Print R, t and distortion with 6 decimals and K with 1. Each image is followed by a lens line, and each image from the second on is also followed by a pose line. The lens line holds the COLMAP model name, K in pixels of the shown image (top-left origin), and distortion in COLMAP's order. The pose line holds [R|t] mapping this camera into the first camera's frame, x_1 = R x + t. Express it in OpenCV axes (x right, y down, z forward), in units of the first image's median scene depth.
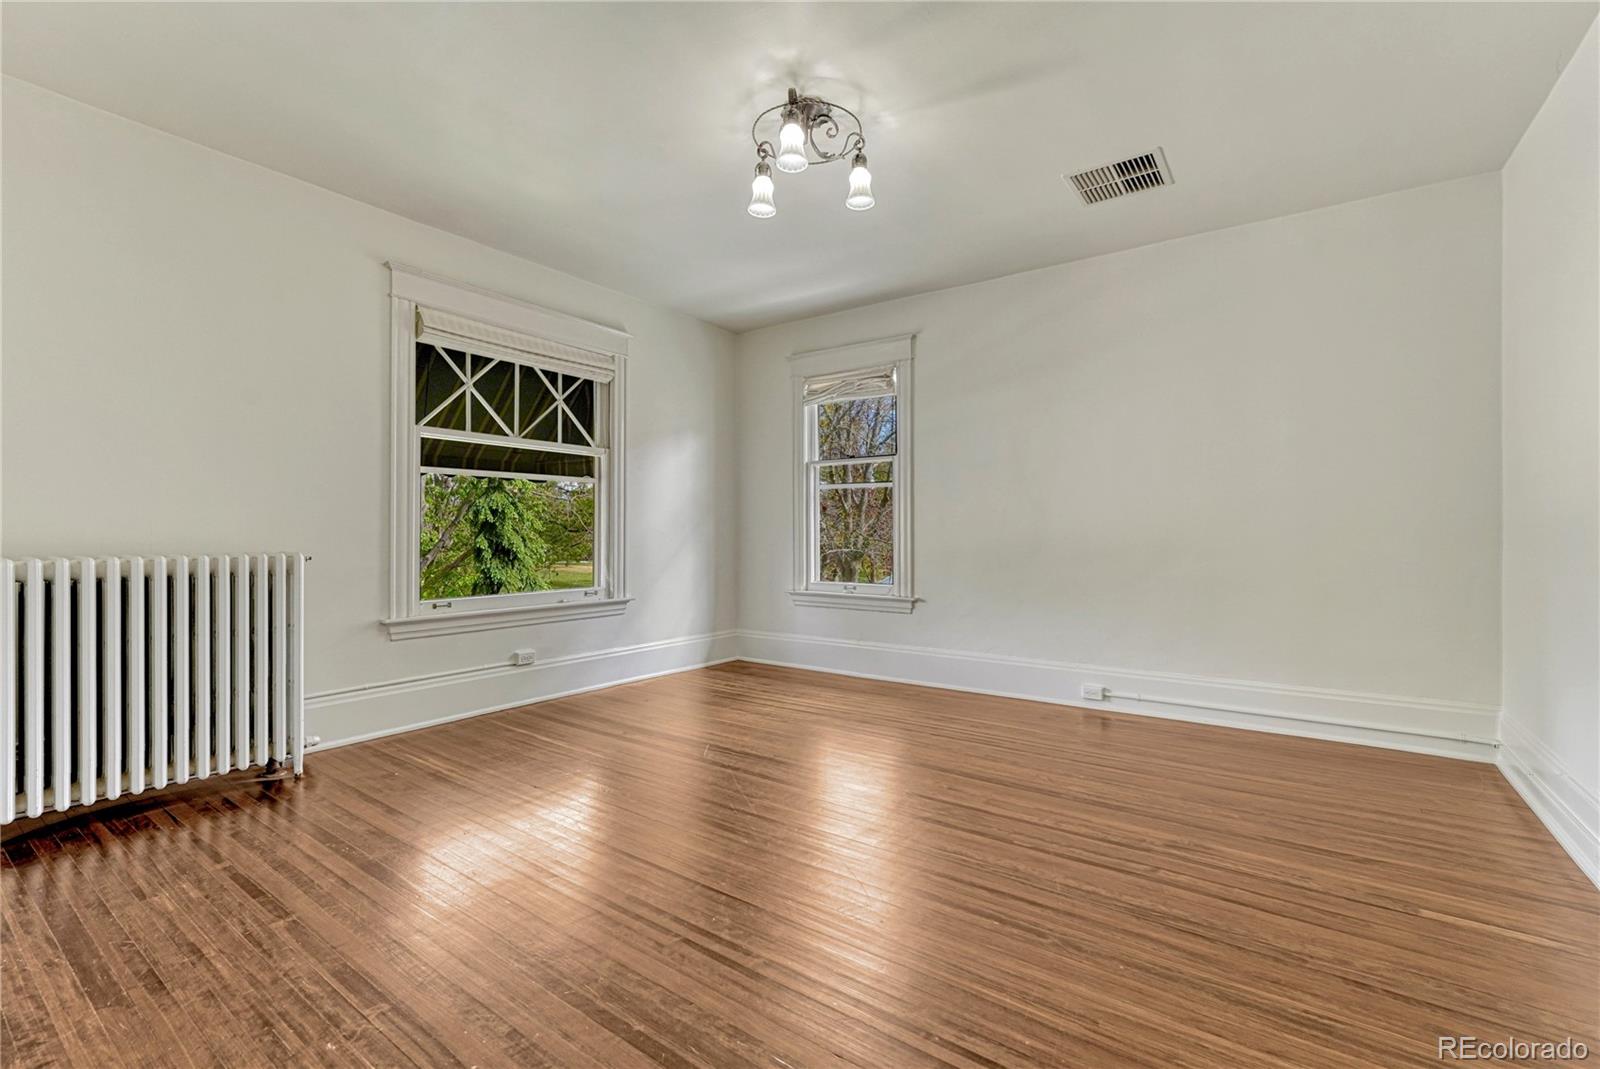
lens RADIAL K [[676.3, 0, 803.7], [0, 676.3, 538.0], [0, 0, 1]] dist [-0.008102, -0.000021]
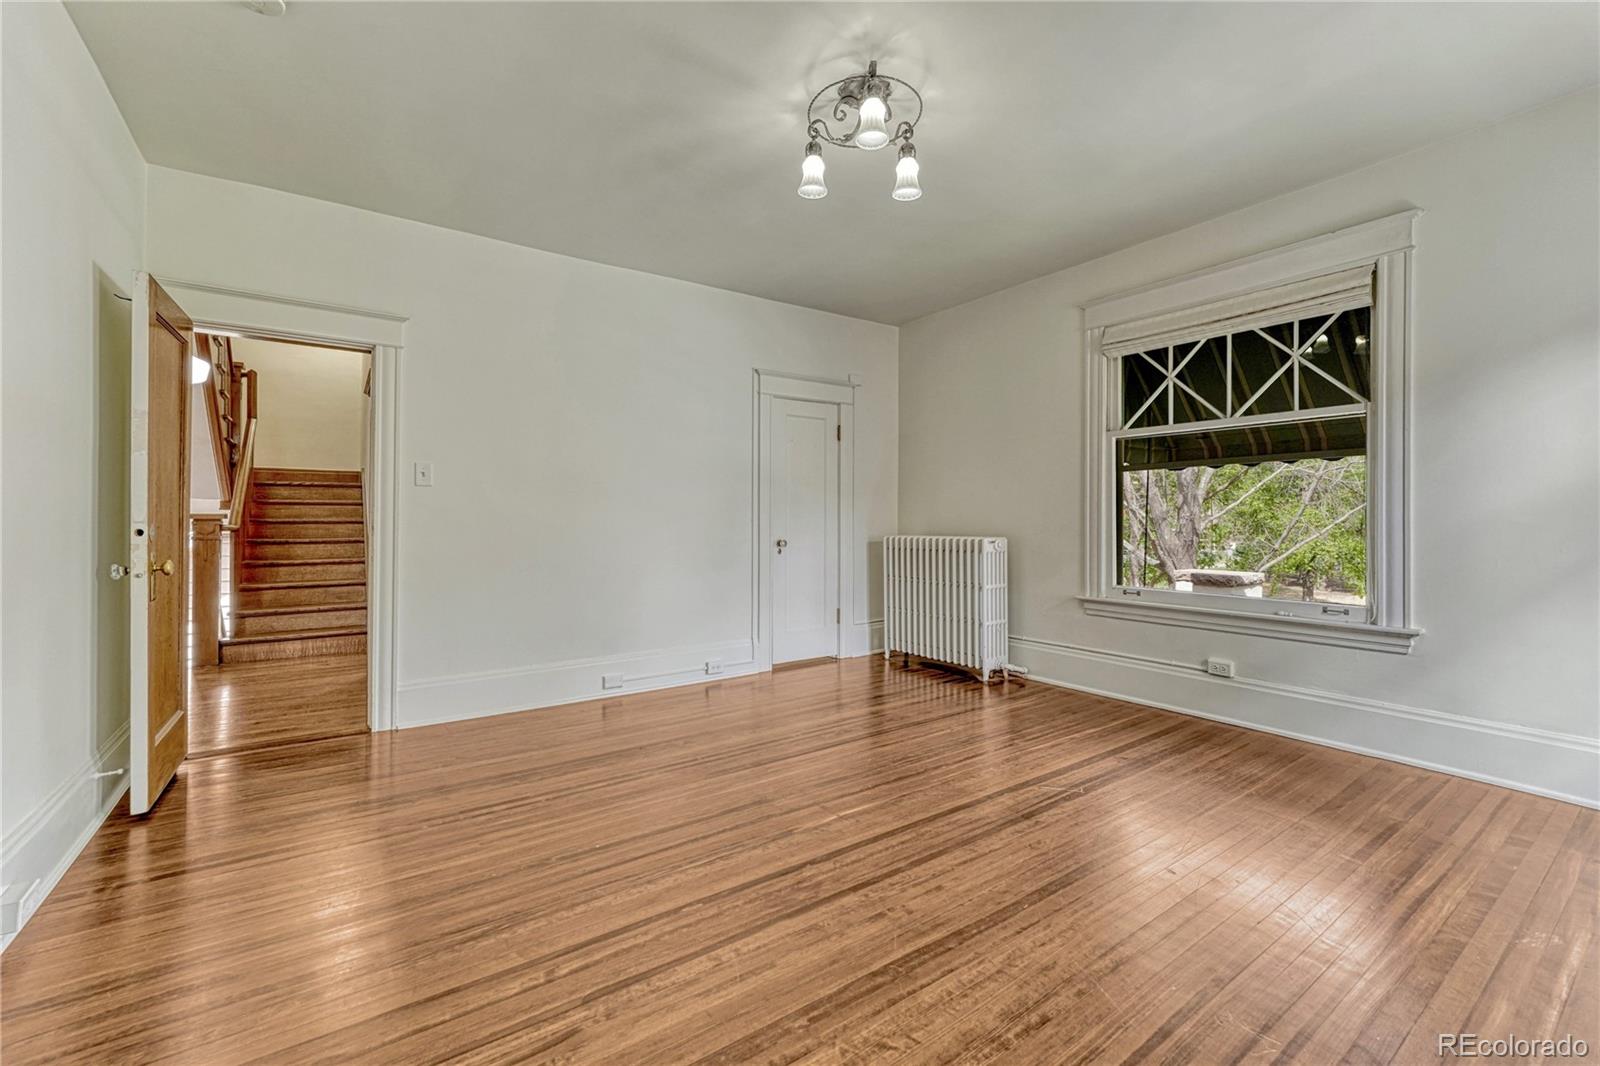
lens RADIAL K [[676.3, 0, 817.0], [0, 676.3, 512.1], [0, 0, 1]] dist [-0.008102, -0.000021]
pose [[-0.305855, -0.016040, -0.951943, 0.661130], [-0.010037, 0.999857, -0.013623, -0.009351], [0.952025, 0.005388, -0.305972, 0.865968]]
